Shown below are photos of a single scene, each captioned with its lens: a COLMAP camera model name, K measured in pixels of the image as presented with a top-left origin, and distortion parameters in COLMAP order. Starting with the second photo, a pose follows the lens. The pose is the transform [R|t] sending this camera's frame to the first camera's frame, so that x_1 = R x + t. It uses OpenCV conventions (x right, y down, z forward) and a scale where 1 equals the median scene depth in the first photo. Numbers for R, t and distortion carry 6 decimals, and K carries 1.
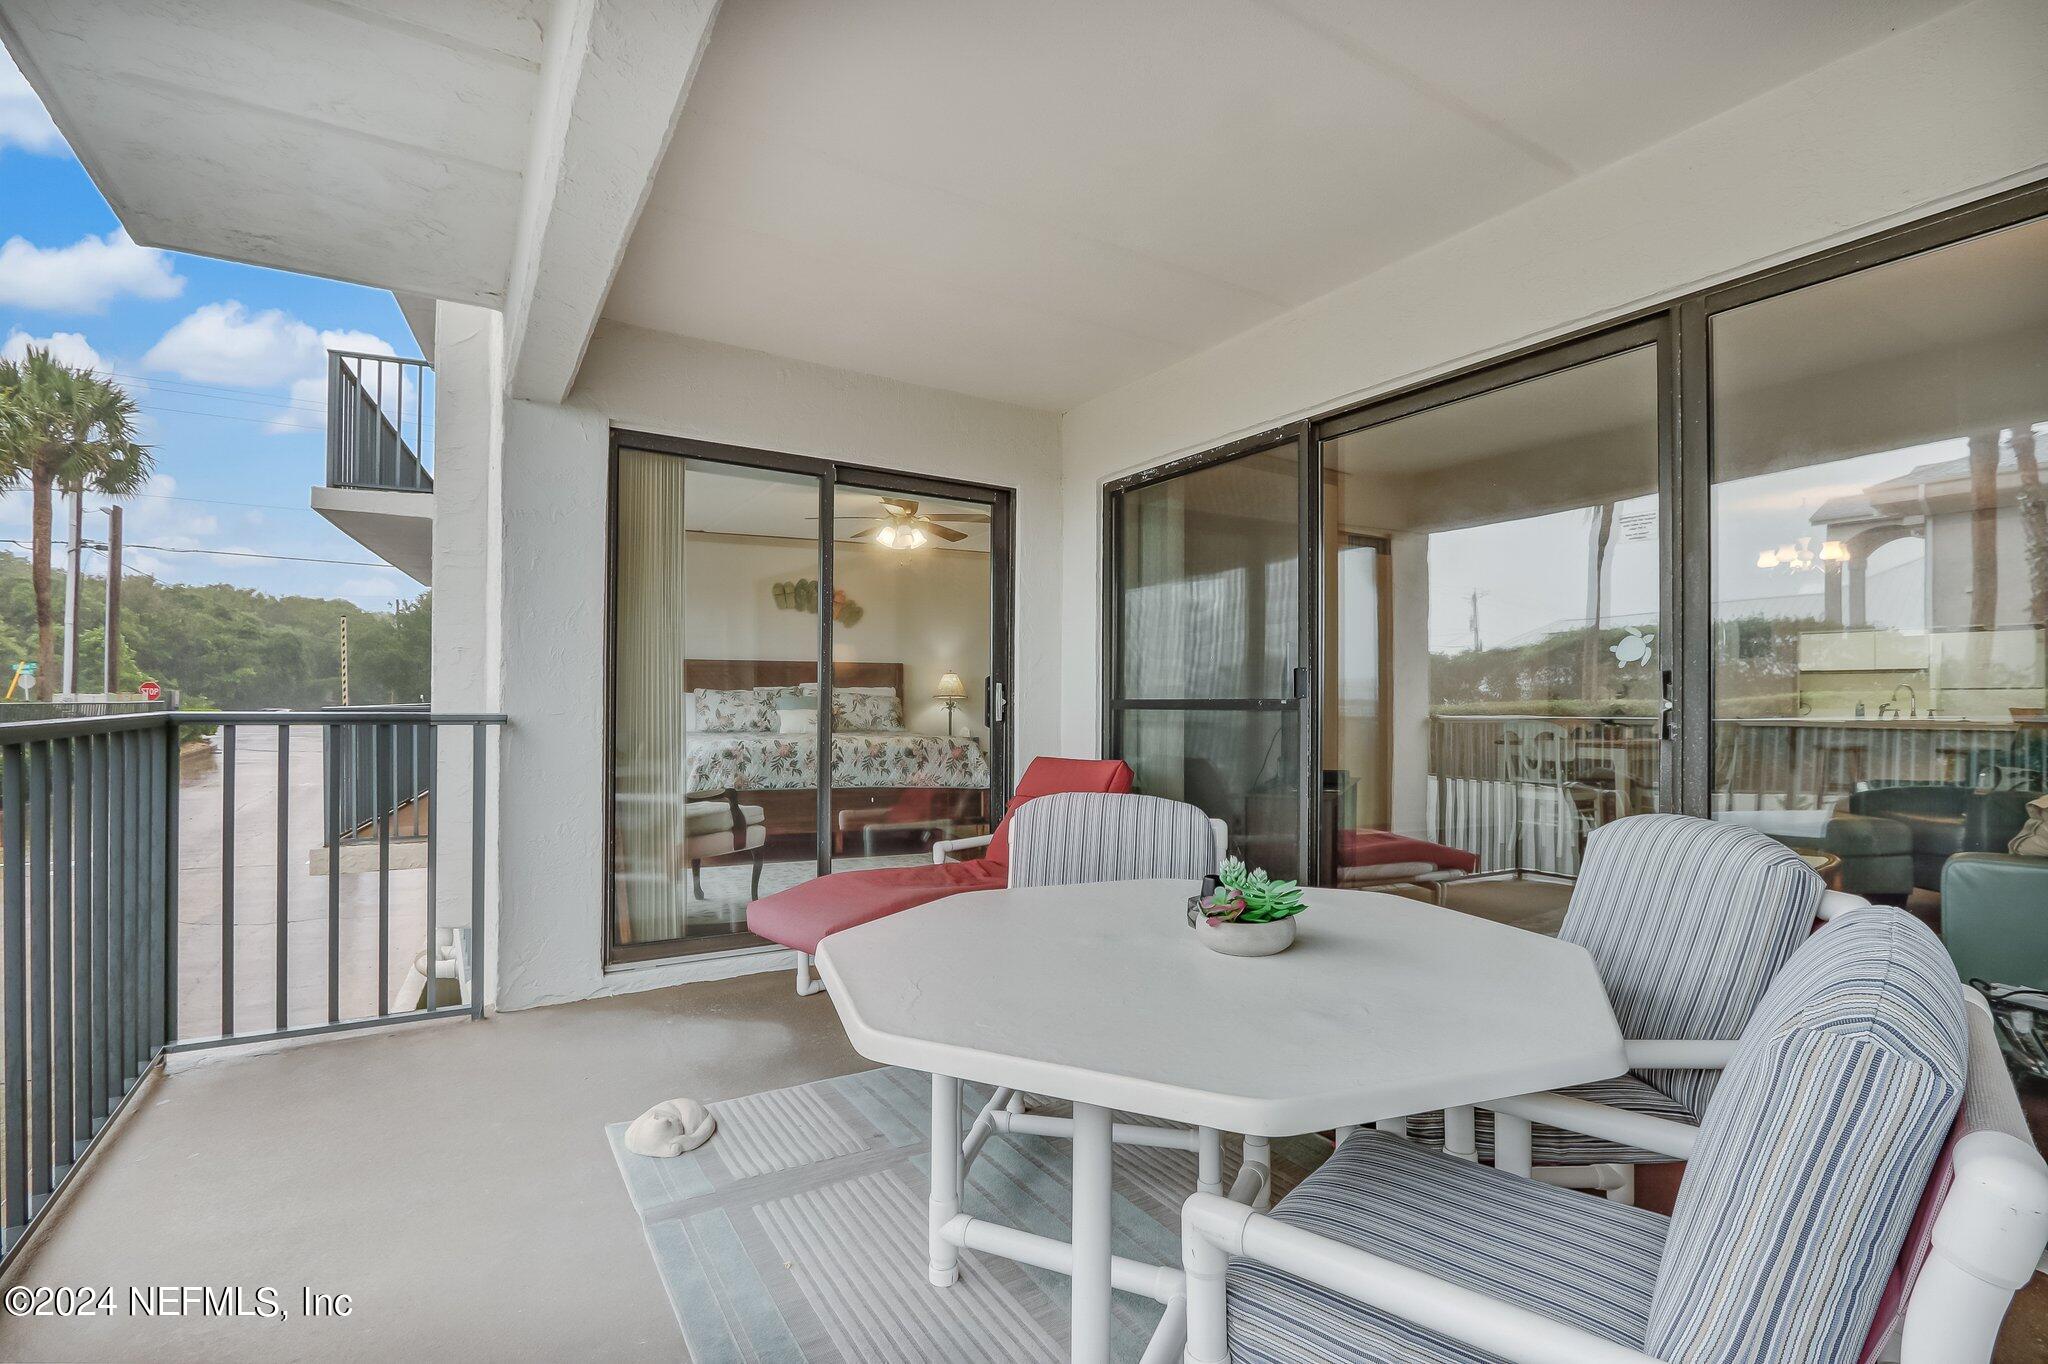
lens RADIAL K [[958.7, 0, 1022.6], [0, 958.7, 698.5], [0, 0, 1]] dist [-0.004246, 0.000418]
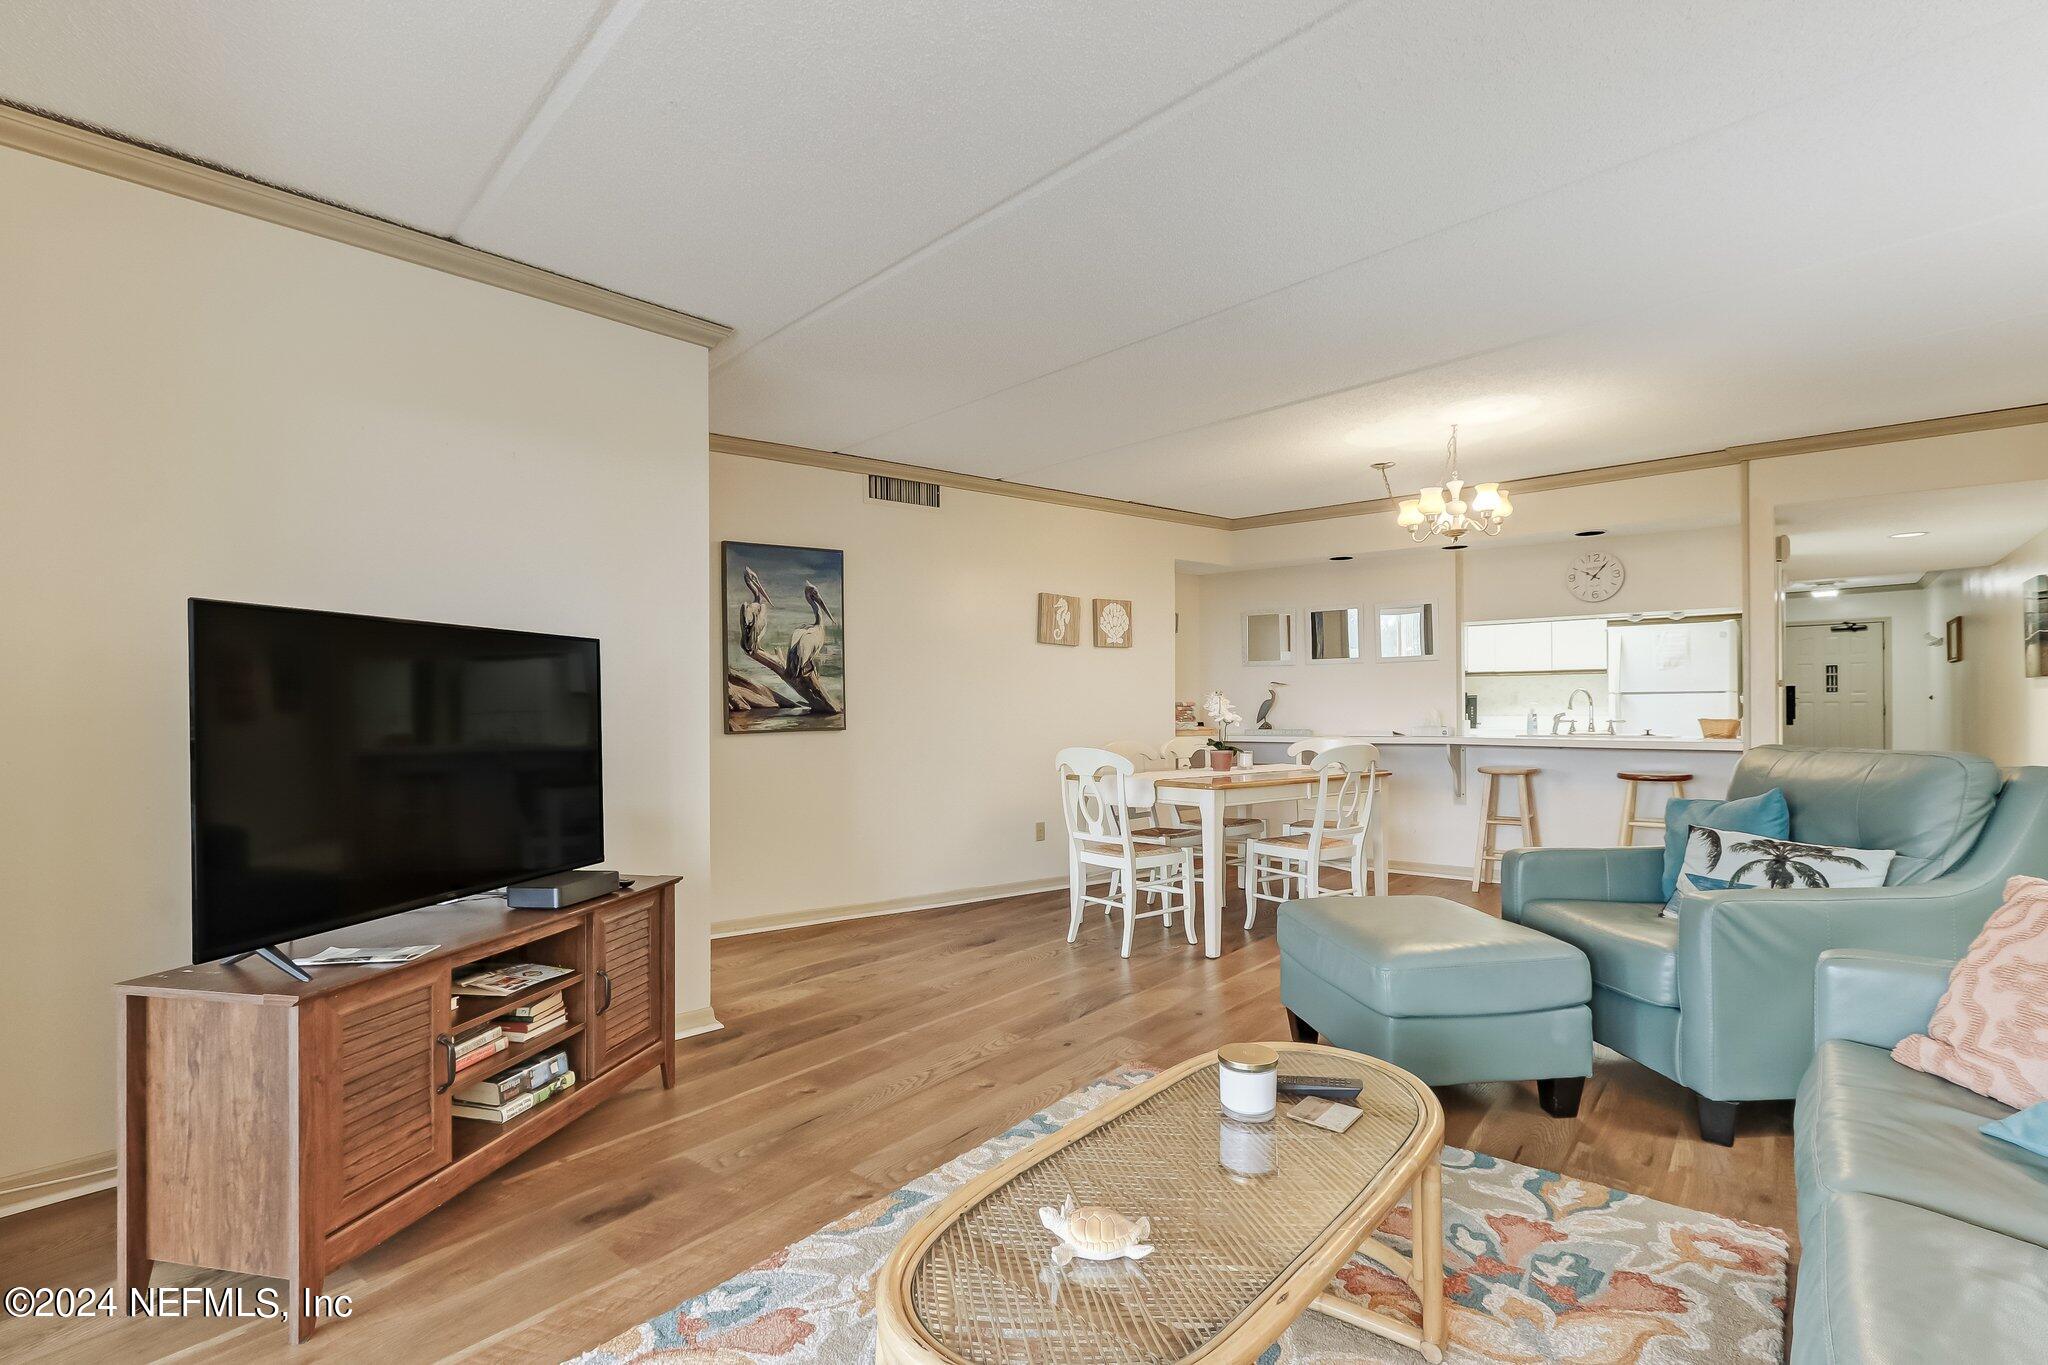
lens RADIAL K [[956.6, 0, 1009.7], [0, 956.6, 699.4], [0, 0, 1]] dist [0.001415, 0.000976]
pose [[0.979096, -0.009897, 0.203159, 0.480332], [0.010760, 0.999937, -0.003140, -0.012977], [-0.203115, 0.005260, 0.979141, 0.514698]]
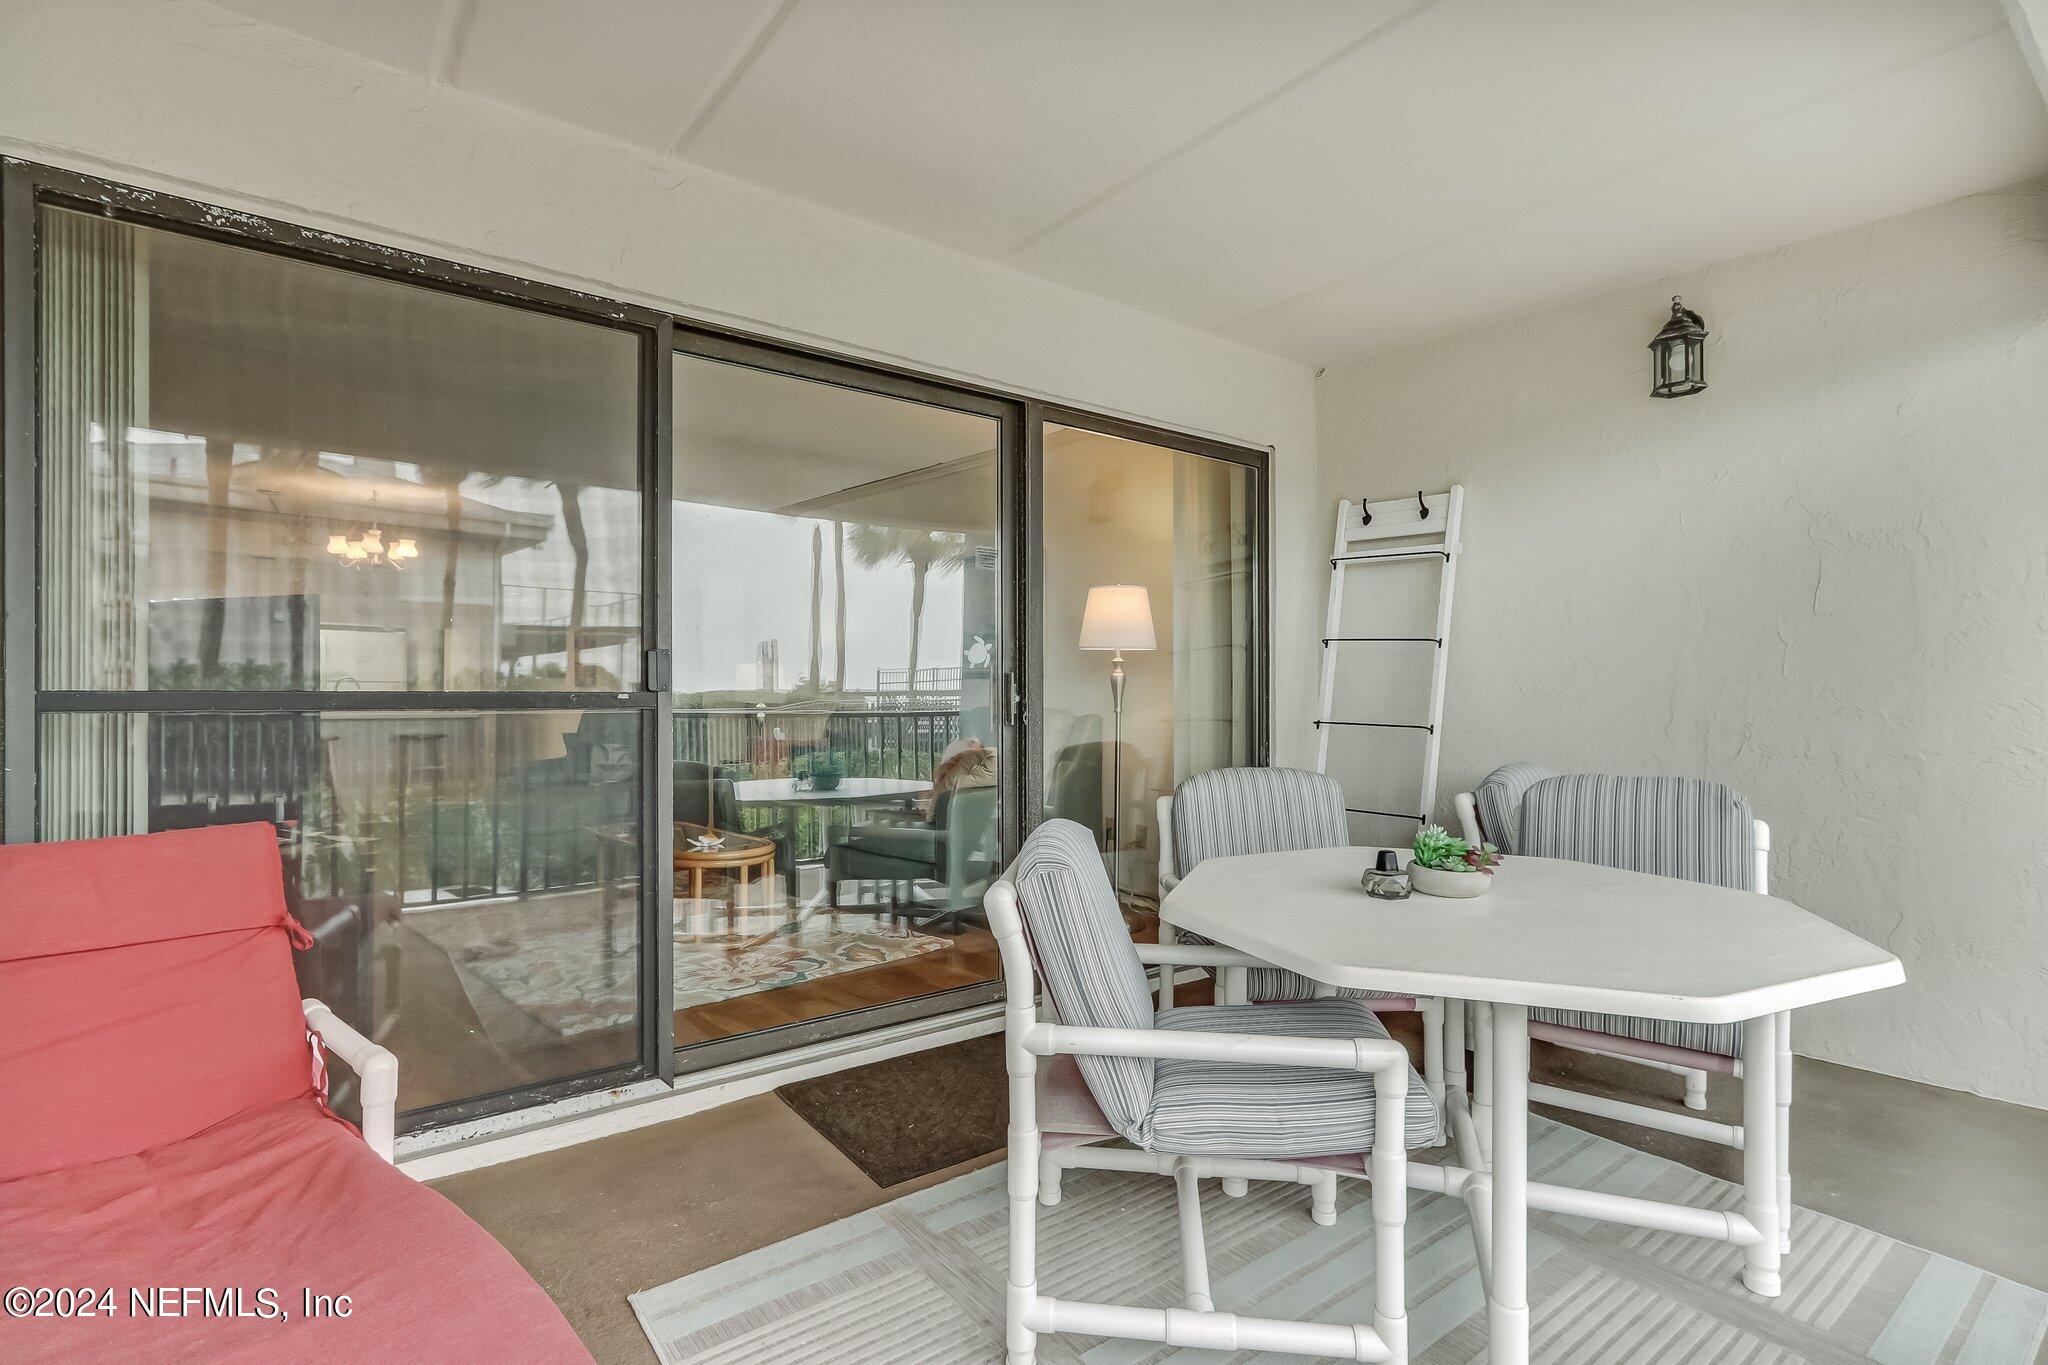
lens RADIAL K [[956.6, 0, 1009.7], [0, 956.6, 699.4], [0, 0, 1]] dist [0.001415, 0.000976]
pose [[-0.094495, -0.007296, 0.995499, -0.333715], [-0.003910, 0.999968, 0.006957, -0.000546], [-0.995518, -0.003235, -0.094520, 0.579733]]
